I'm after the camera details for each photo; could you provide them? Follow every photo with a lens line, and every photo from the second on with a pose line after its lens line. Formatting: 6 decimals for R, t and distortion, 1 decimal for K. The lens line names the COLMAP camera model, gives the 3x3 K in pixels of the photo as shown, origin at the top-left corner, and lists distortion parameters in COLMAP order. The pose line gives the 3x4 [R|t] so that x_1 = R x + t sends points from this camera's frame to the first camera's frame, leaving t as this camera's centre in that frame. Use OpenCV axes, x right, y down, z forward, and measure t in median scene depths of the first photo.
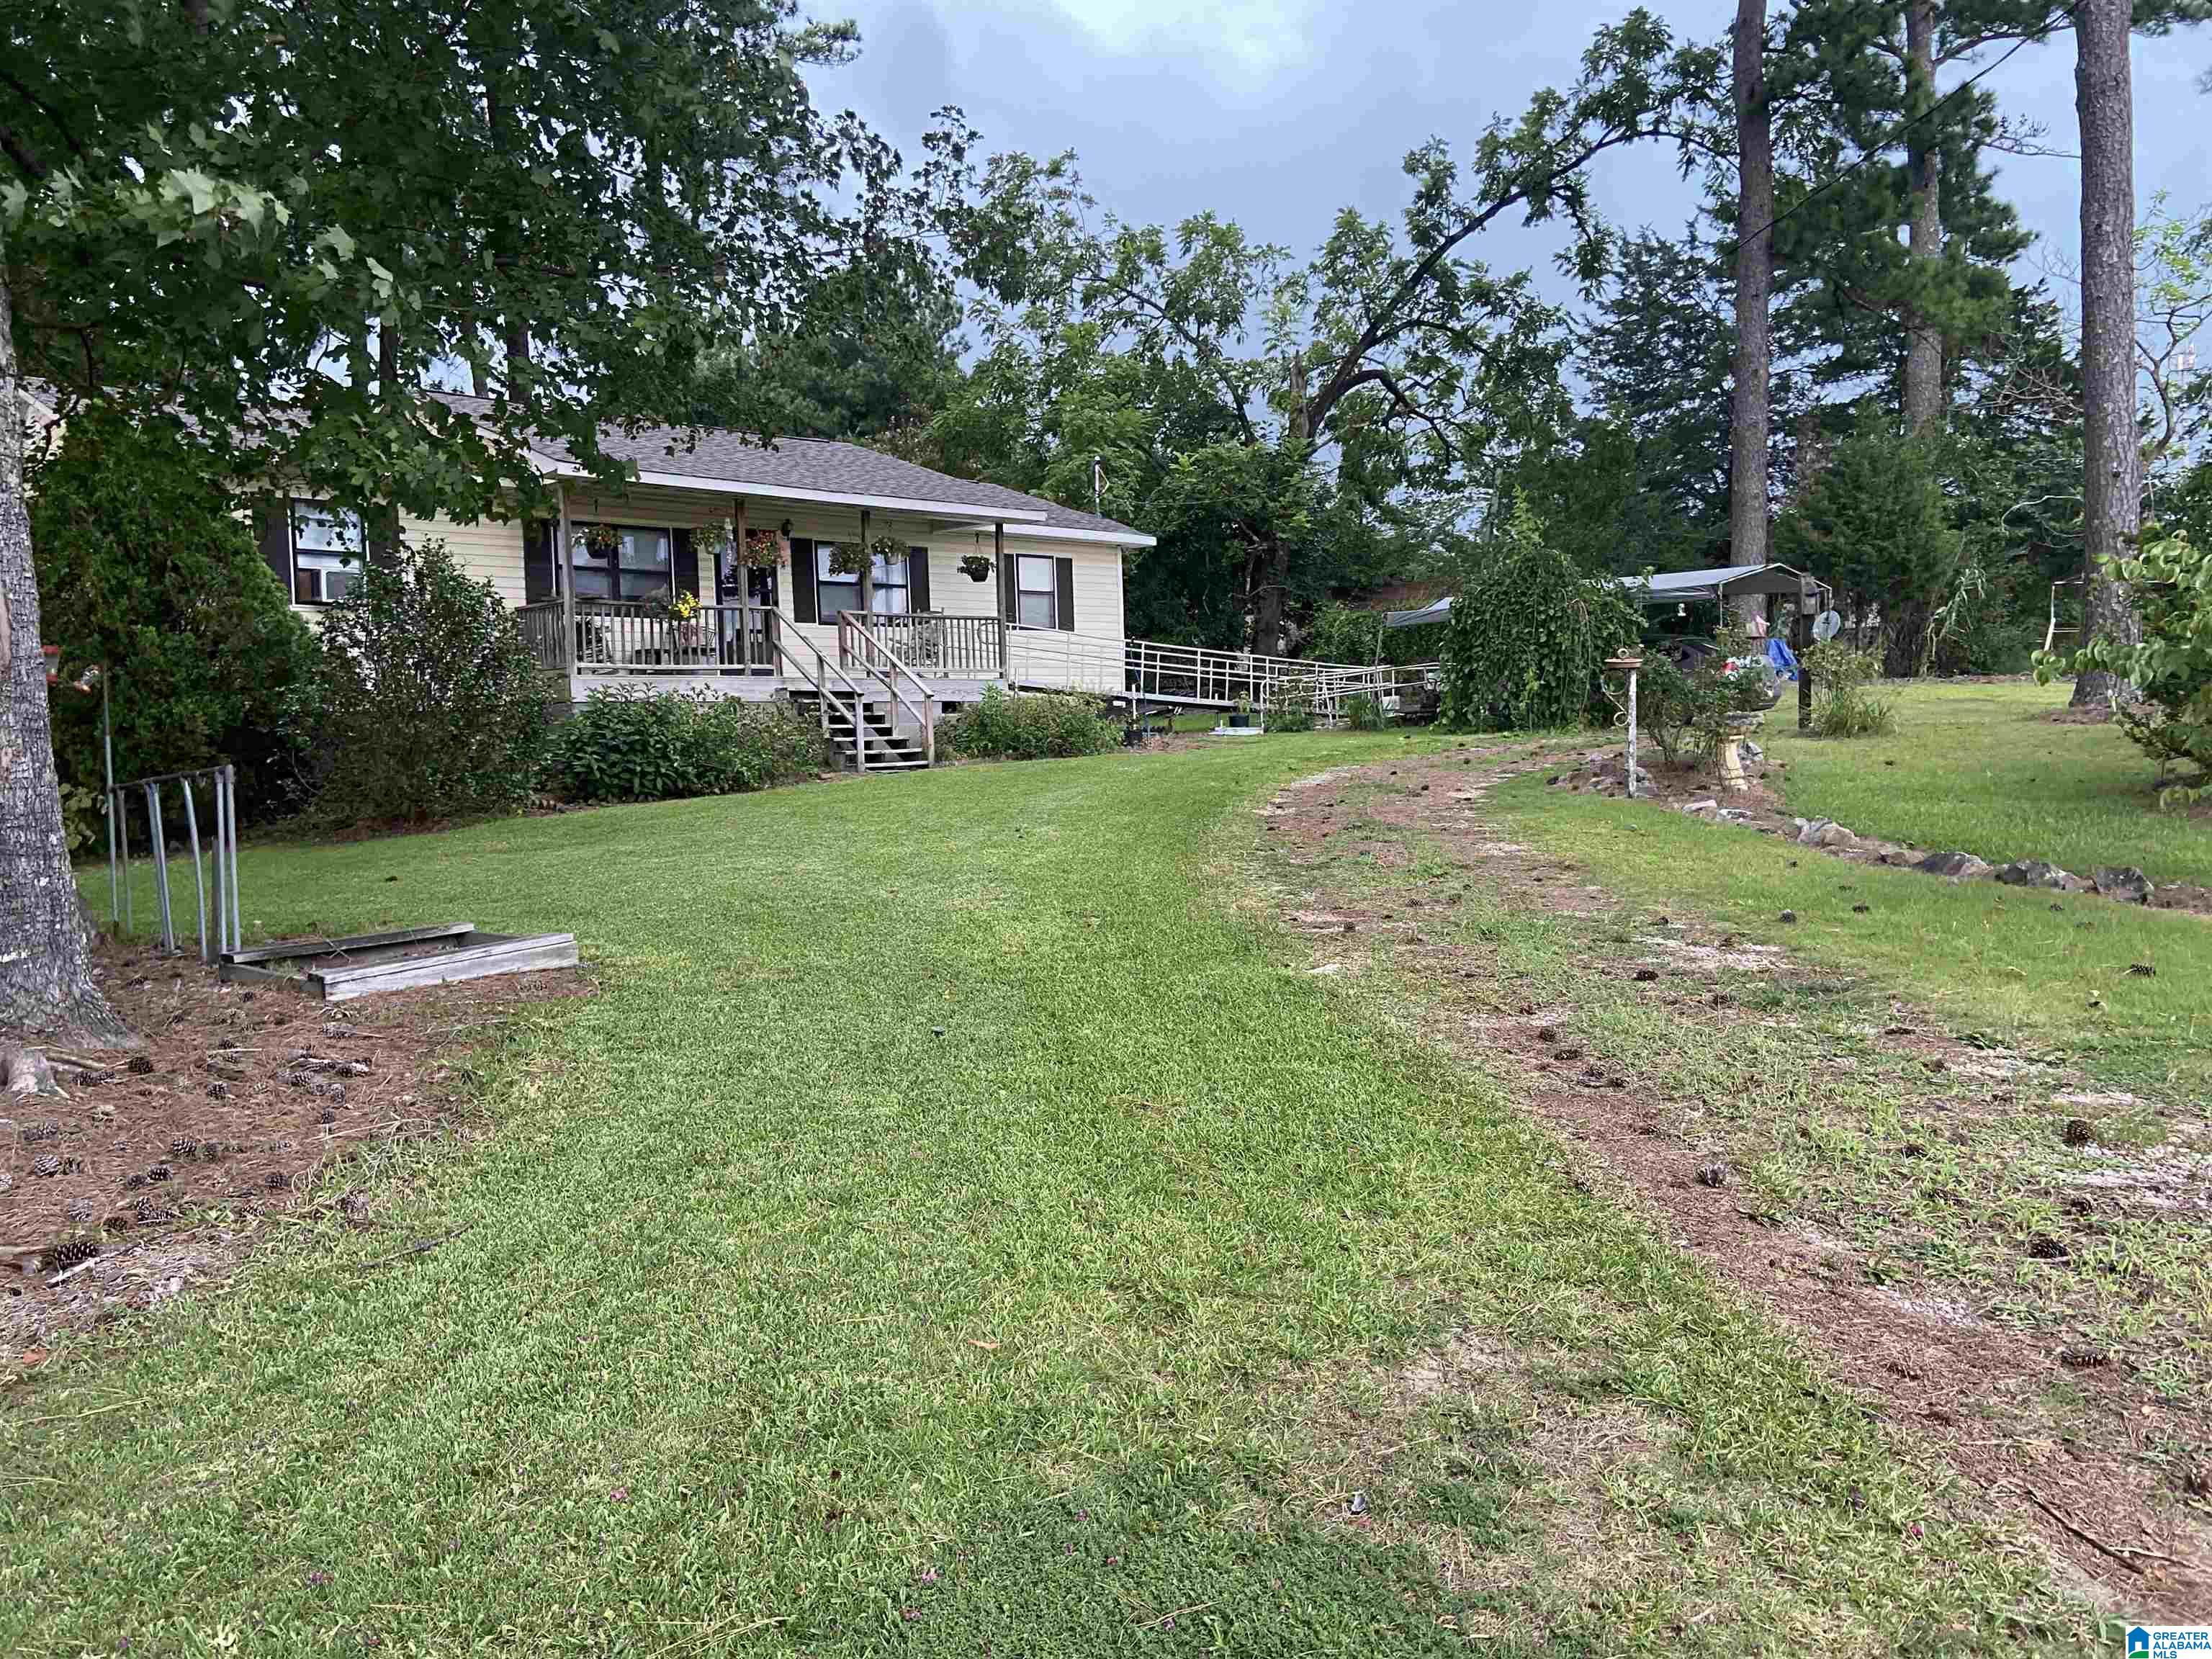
lens RADIAL K [[1692.0, 0, 1103.0], [0, 1692.0, 821.3], [0, 0, 1]] dist [0.151039, -0.218123]
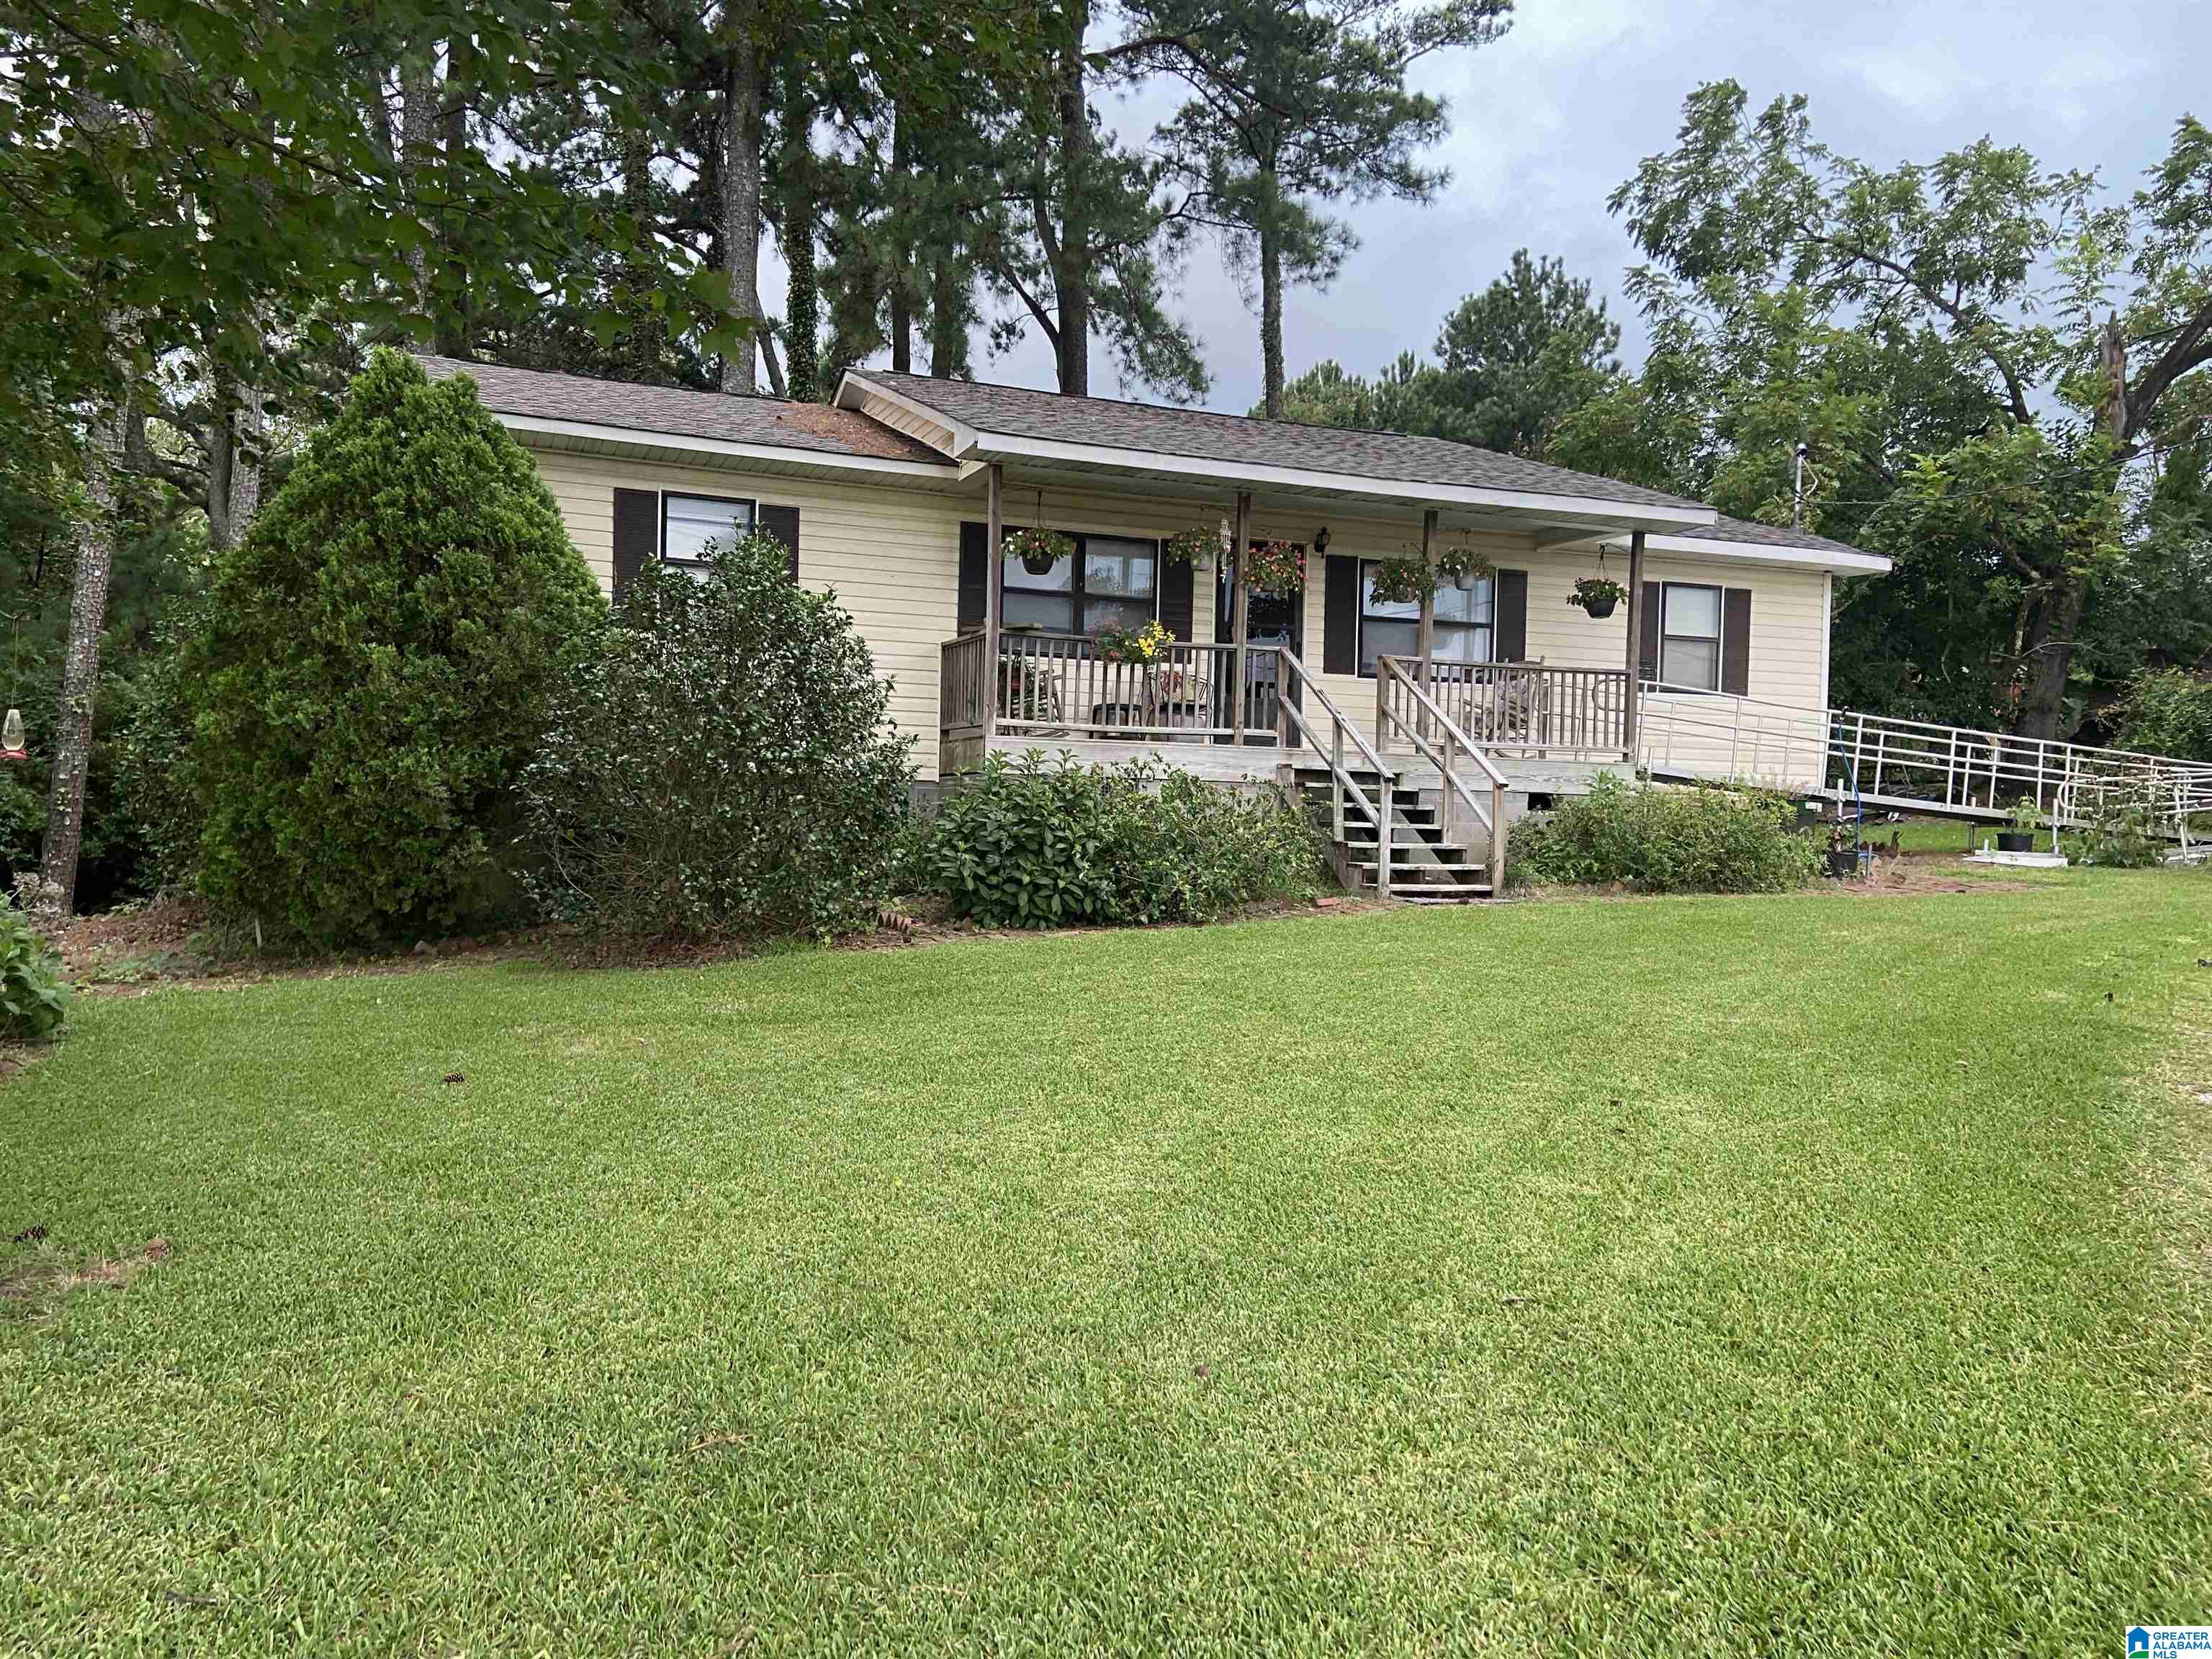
lens RADIAL K [[1692.0, 0, 1103.0], [0, 1692.0, 821.3], [0, 0, 1]] dist [0.151039, -0.218123]
pose [[0.932054, 0.054783, -0.358153, -0.008930], [-0.069974, 0.997110, -0.029581, -0.026780], [0.355497, 0.052632, 0.933194, 0.299499]]
